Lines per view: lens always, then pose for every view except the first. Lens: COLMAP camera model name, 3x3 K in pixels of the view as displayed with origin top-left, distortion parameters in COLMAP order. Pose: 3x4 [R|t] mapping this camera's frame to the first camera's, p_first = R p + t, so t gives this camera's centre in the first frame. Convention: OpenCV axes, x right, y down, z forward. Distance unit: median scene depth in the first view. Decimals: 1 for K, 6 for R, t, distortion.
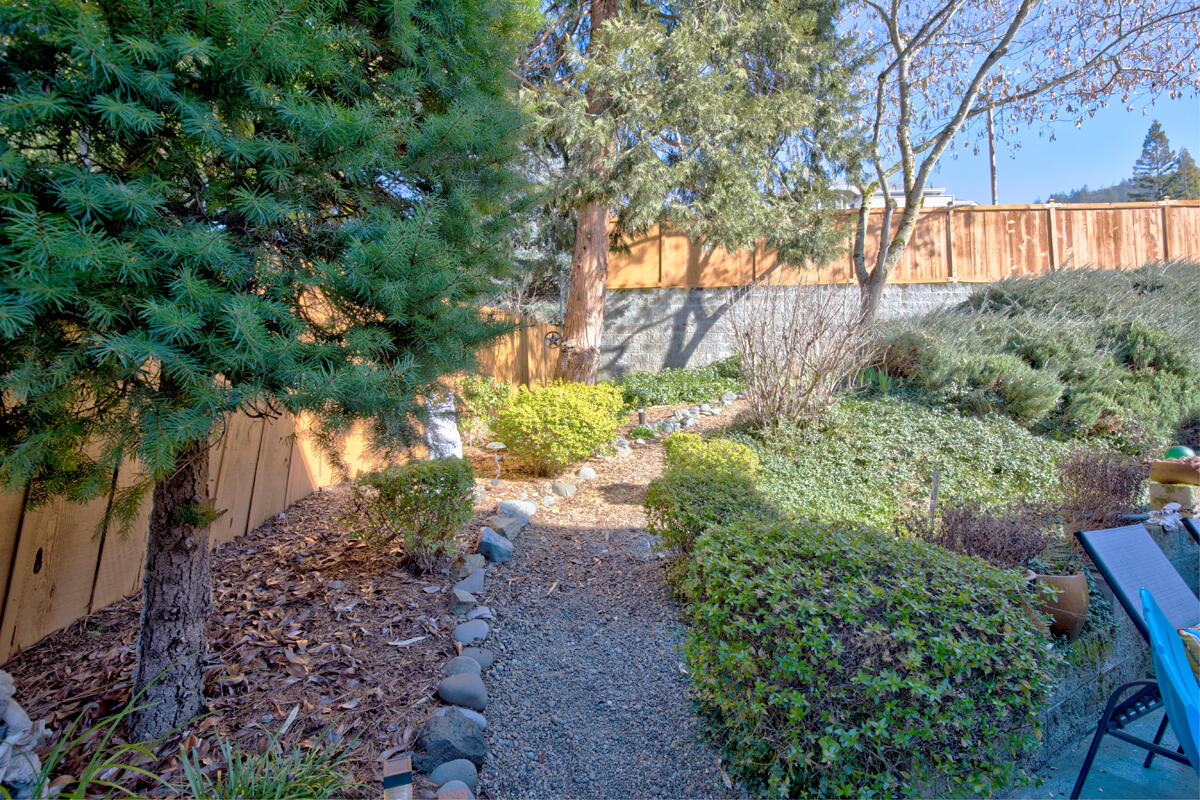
lens RADIAL K [[564.7, 0, 600.0], [0, 564.7, 400.0], [0, 0, 1]] dist [-0.044892, 0.011132]
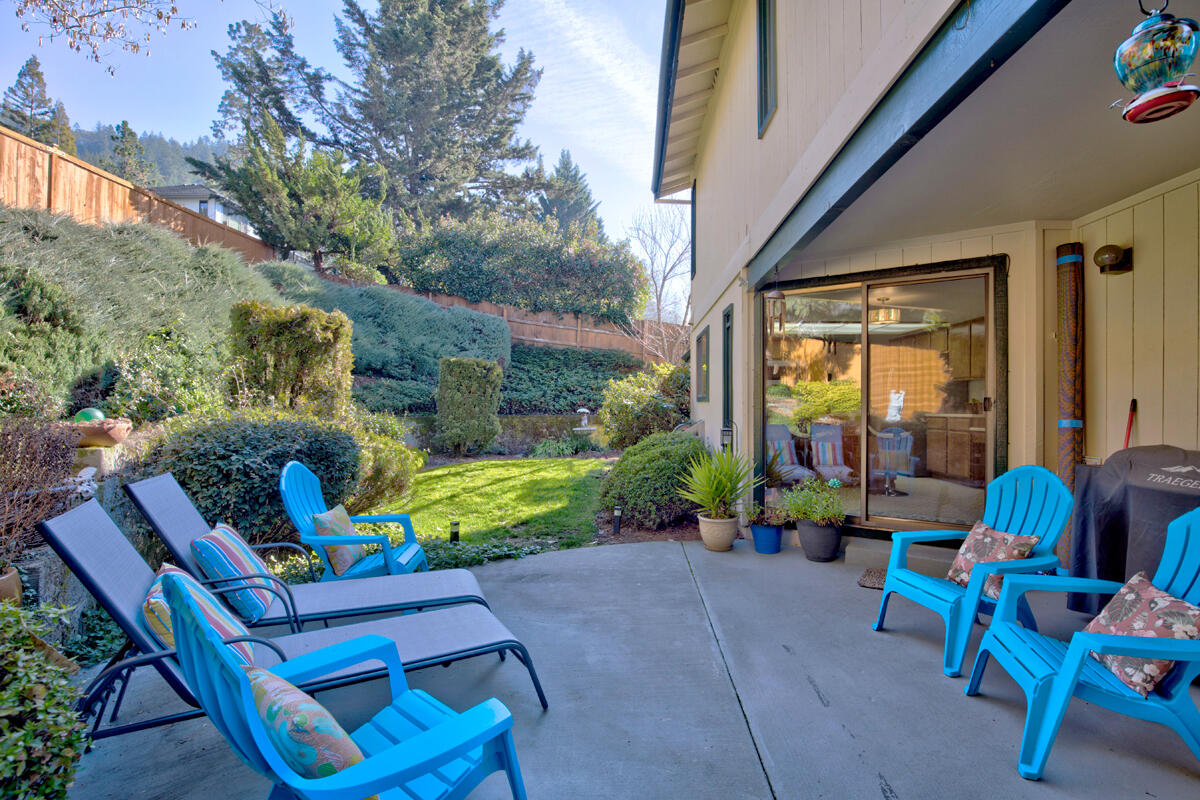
lens RADIAL K [[564.7, 0, 600.0], [0, 564.7, 400.0], [0, 0, 1]] dist [-0.044892, 0.011132]
pose [[-0.086141, -0.012157, 0.996209, -0.003411], [-0.079118, 0.996851, 0.005324, -0.006038], [-0.993137, -0.078359, -0.086831, 0.107269]]
